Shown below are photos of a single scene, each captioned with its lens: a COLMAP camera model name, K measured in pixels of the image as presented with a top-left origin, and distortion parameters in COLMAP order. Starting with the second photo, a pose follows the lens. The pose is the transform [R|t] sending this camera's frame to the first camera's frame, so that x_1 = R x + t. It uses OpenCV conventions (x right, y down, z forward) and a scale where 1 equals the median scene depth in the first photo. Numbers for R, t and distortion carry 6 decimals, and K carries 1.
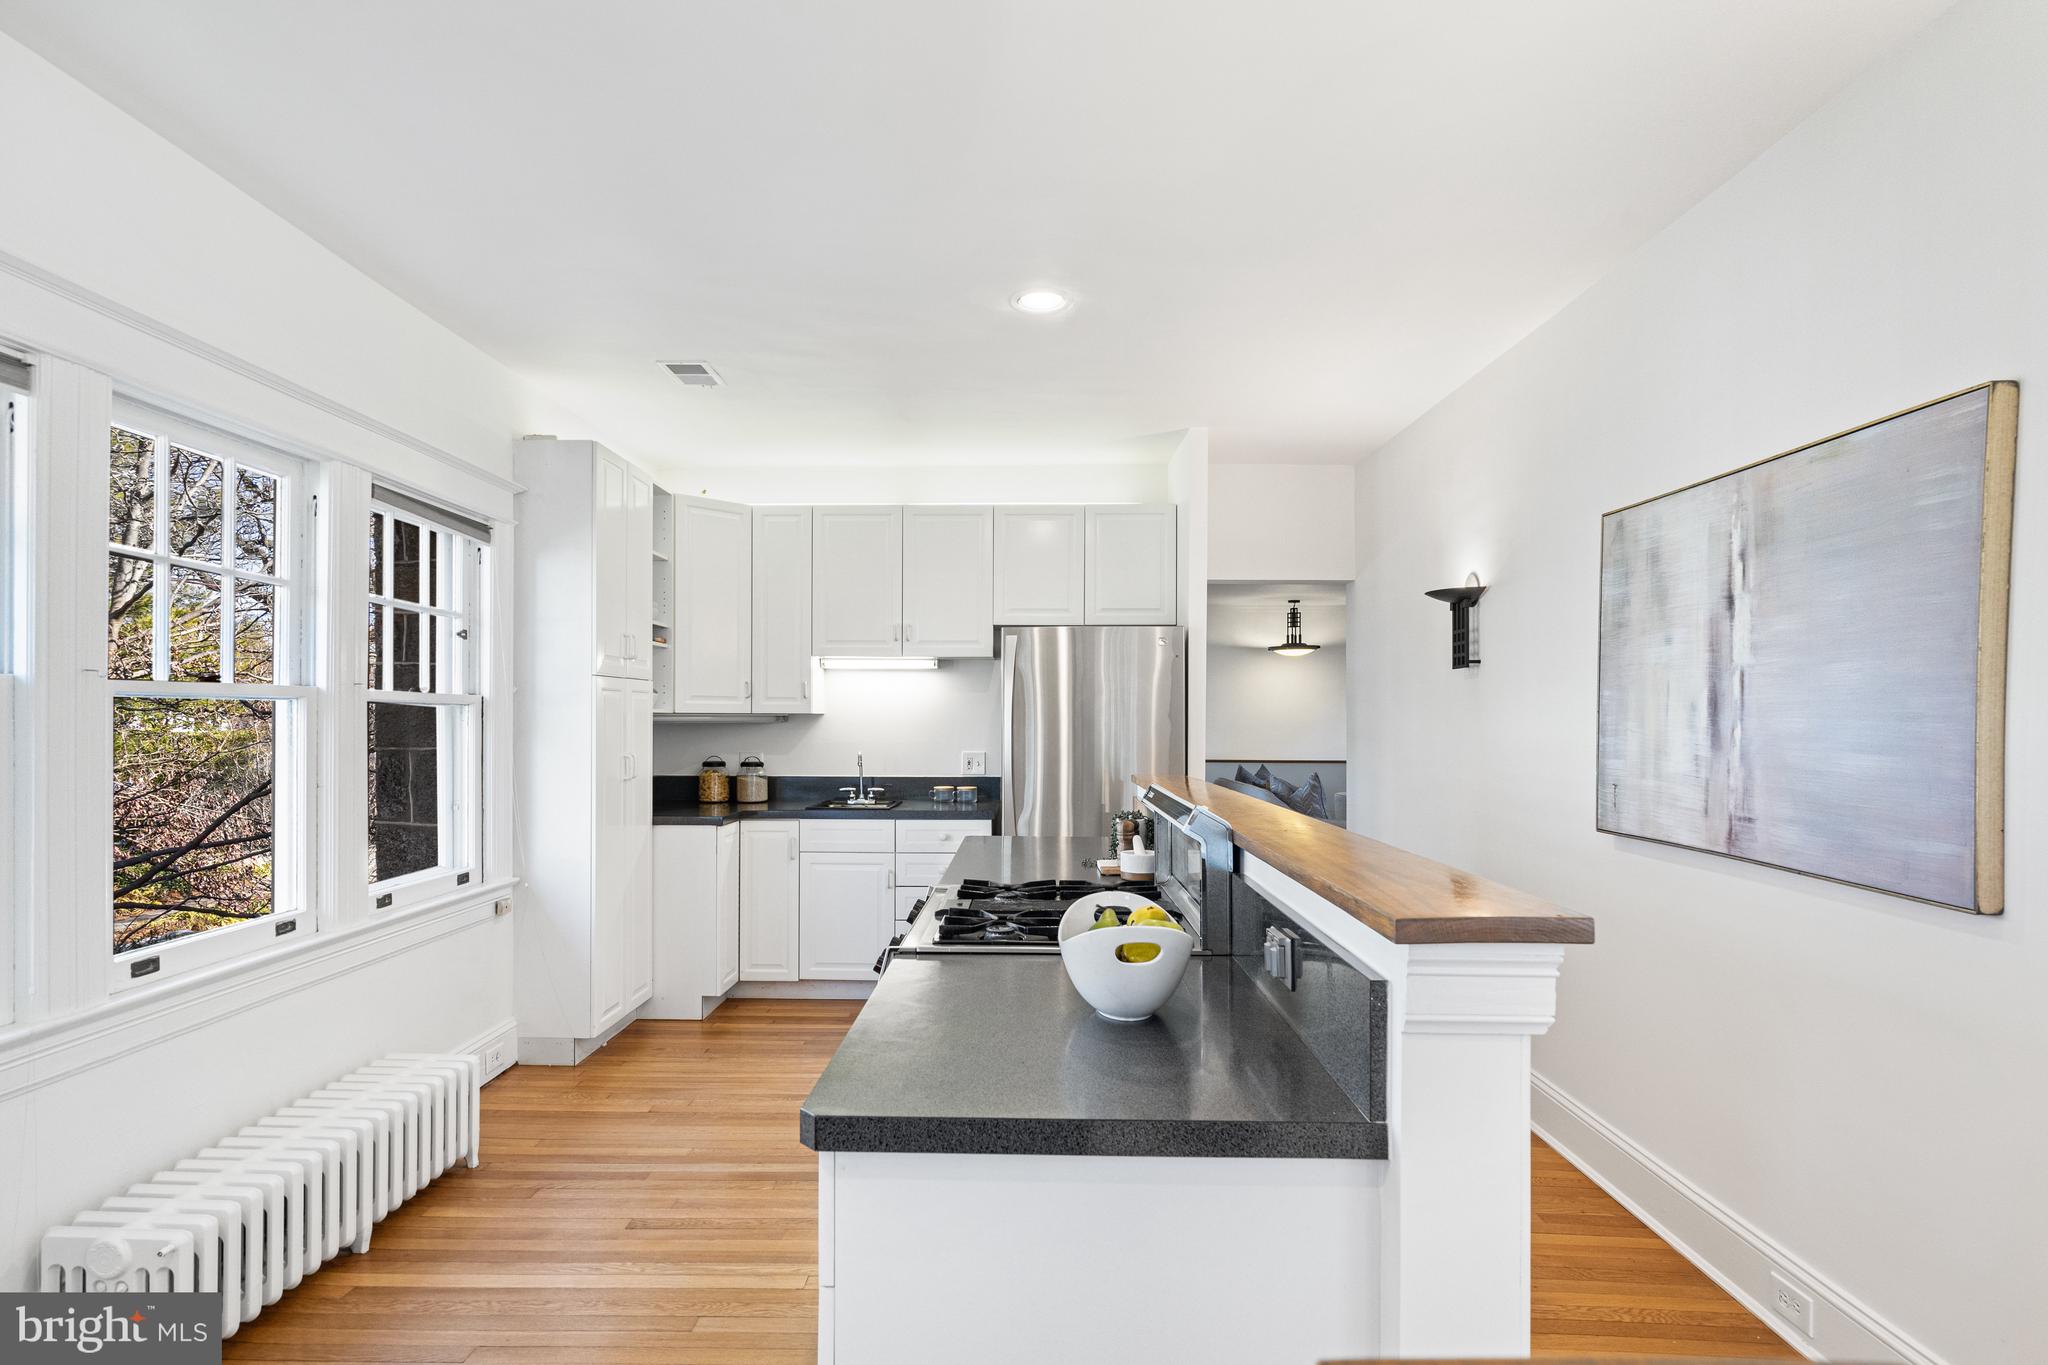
lens RADIAL K [[1079.9, 0, 1015.2], [0, 1079.9, 701.5], [0, 0, 1]] dist [-0.001019, -0.000151]
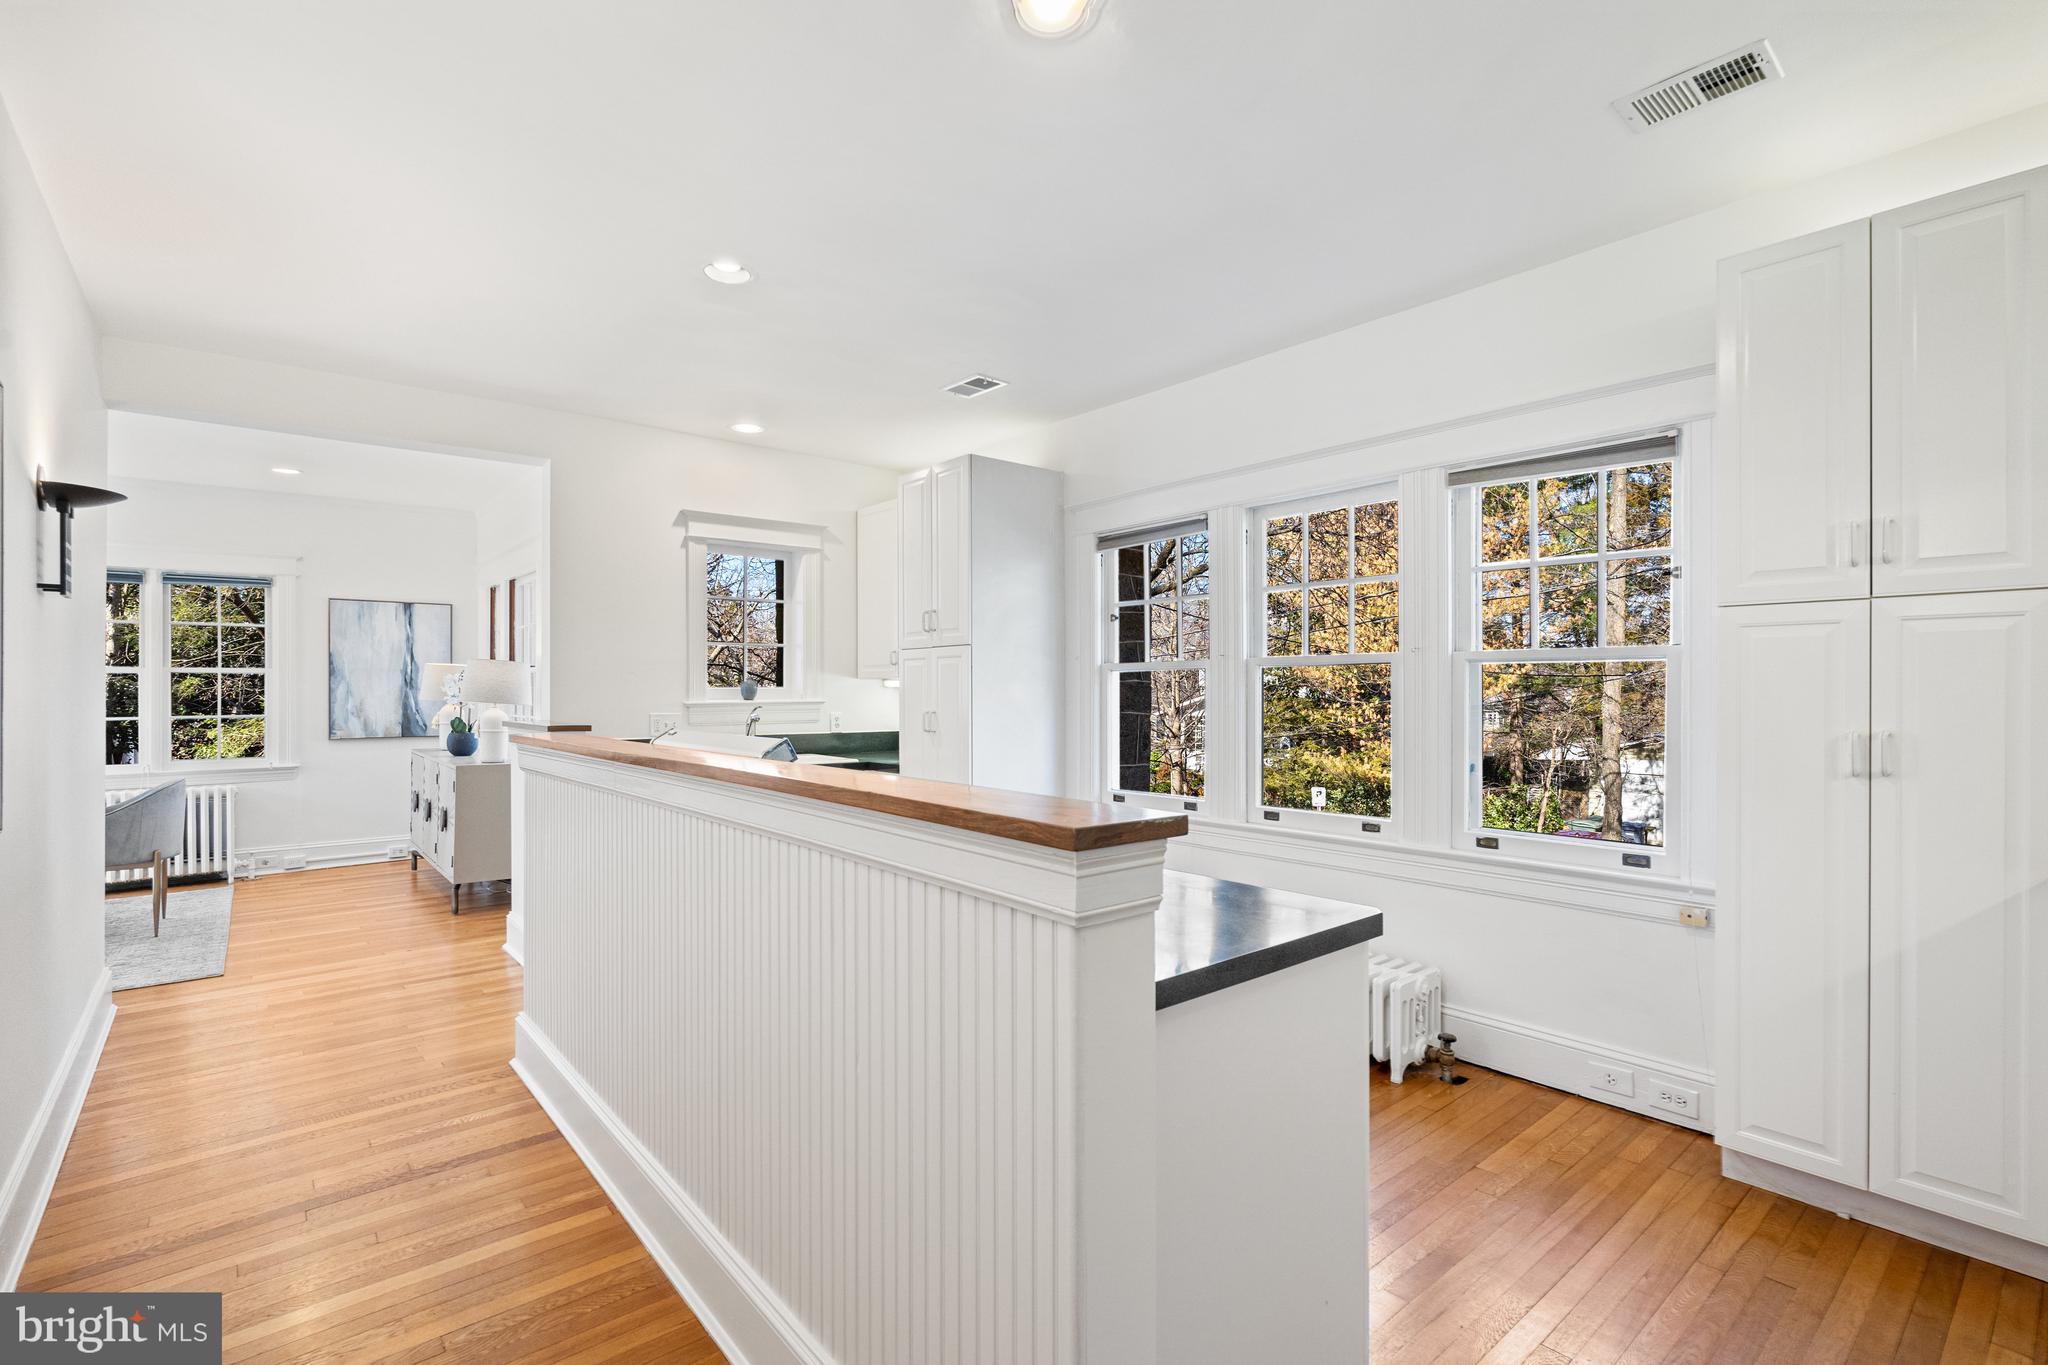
lens RADIAL K [[935.4, 0, 1024.4], [0, 935.4, 694.2], [0, 0, 1]] dist [-0.003726, -0.000255]
pose [[-0.754410, 0.005987, -0.656377, 0.499755], [0.011707, 0.999922, -0.004335, 0.046807], [0.656300, -0.010955, -0.754421, 1.838303]]
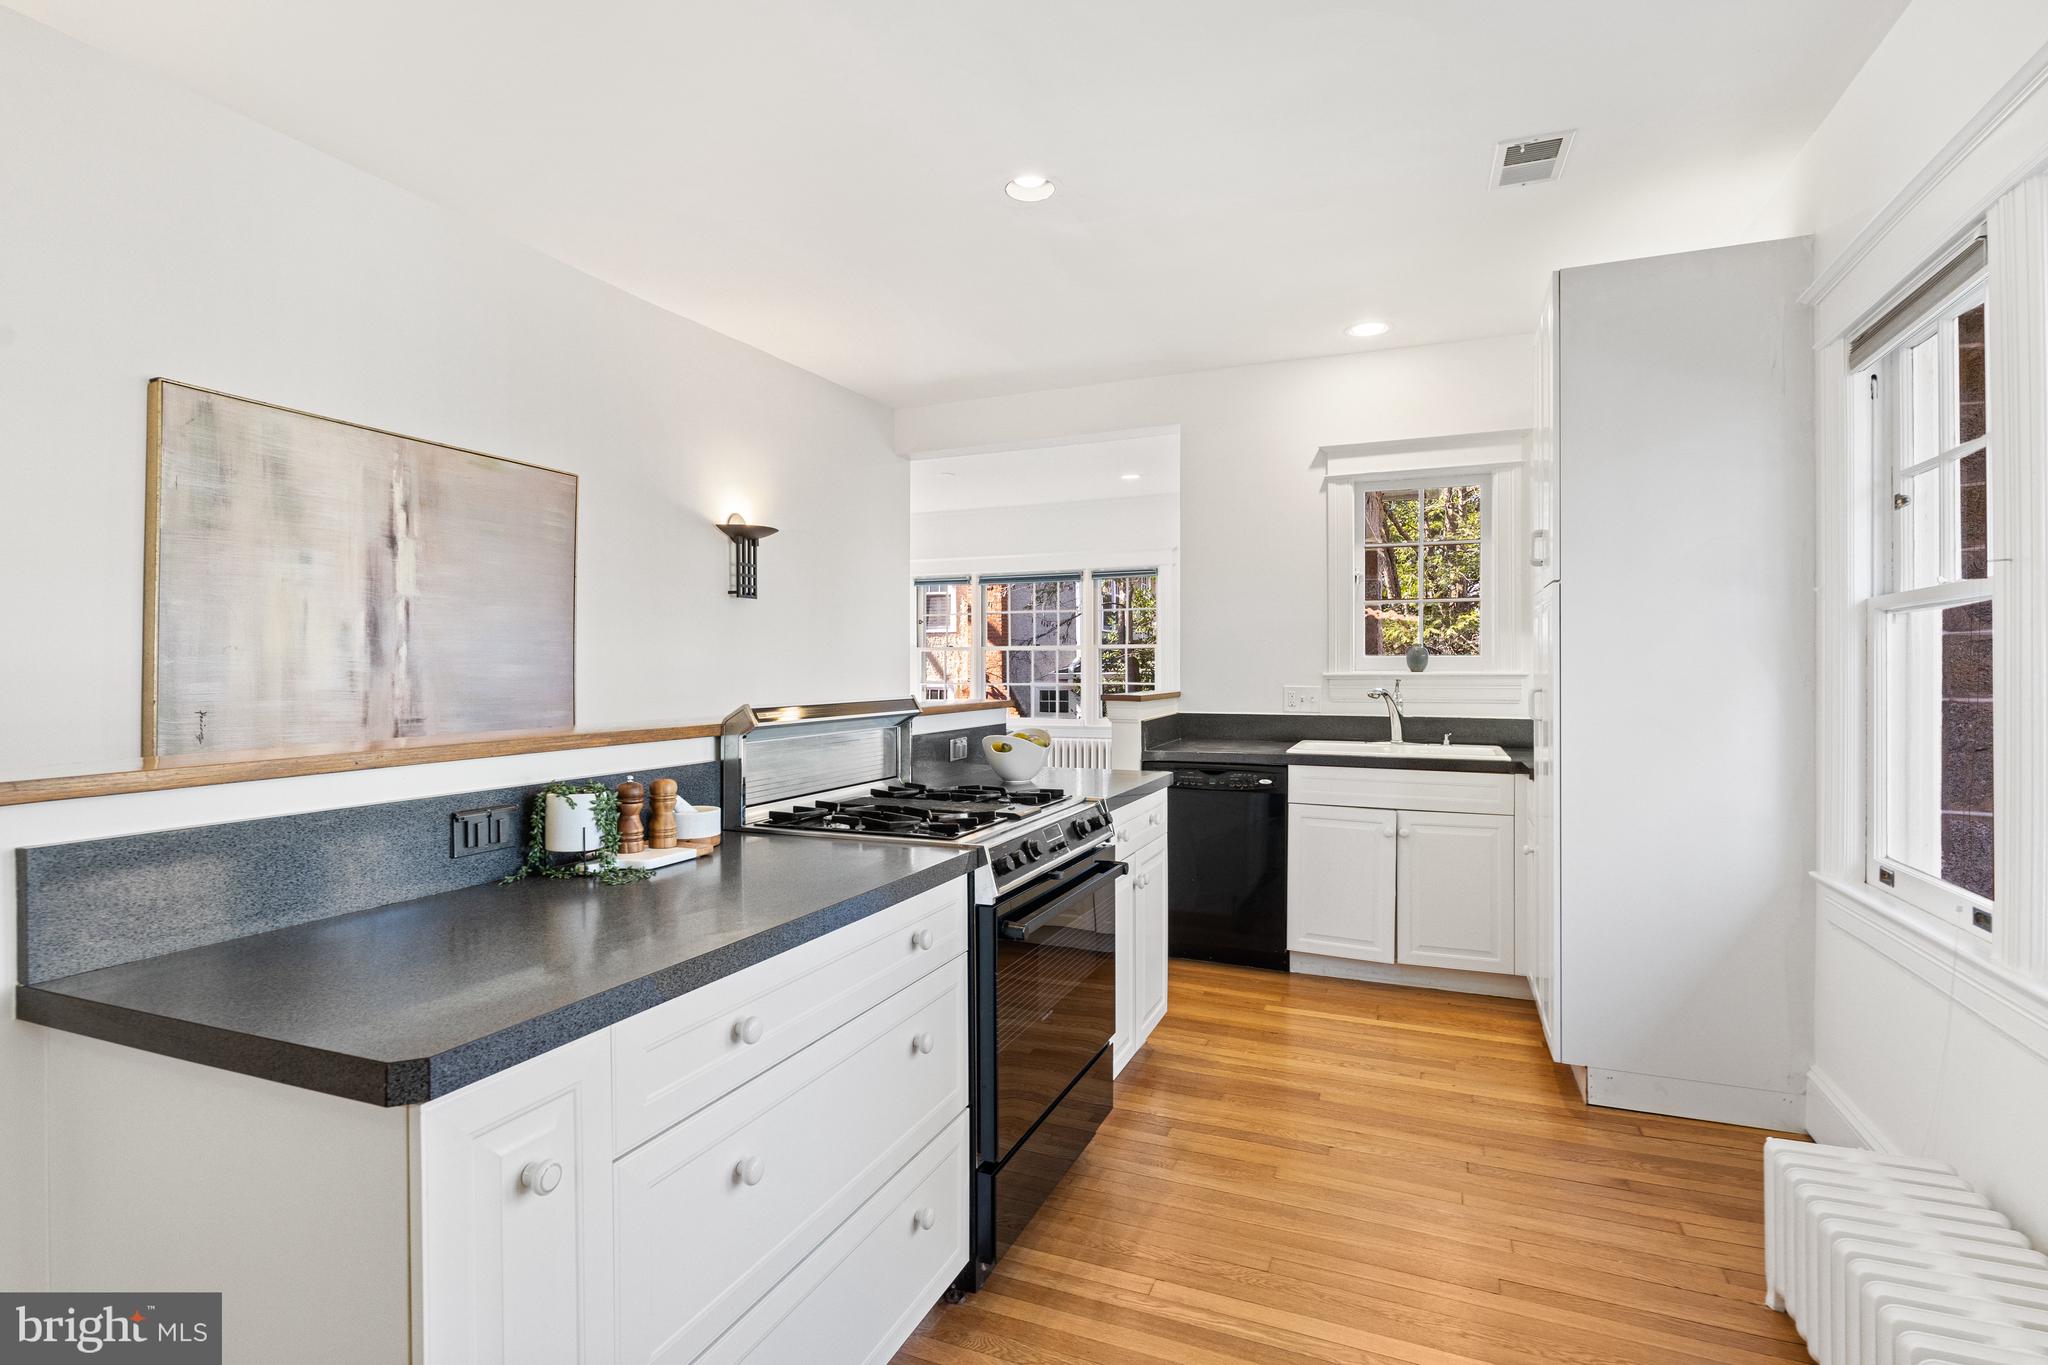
lens RADIAL K [[1009.3, 0, 1025.5], [0, 1009.3, 670.9], [0, 0, 1]] dist [0.000882, 0.000351]
pose [[-0.935252, 0.004376, 0.353954, -0.378847], [0.000107, 0.999927, -0.012081, 0.062966], [-0.353981, -0.011261, -0.935185, 1.756625]]
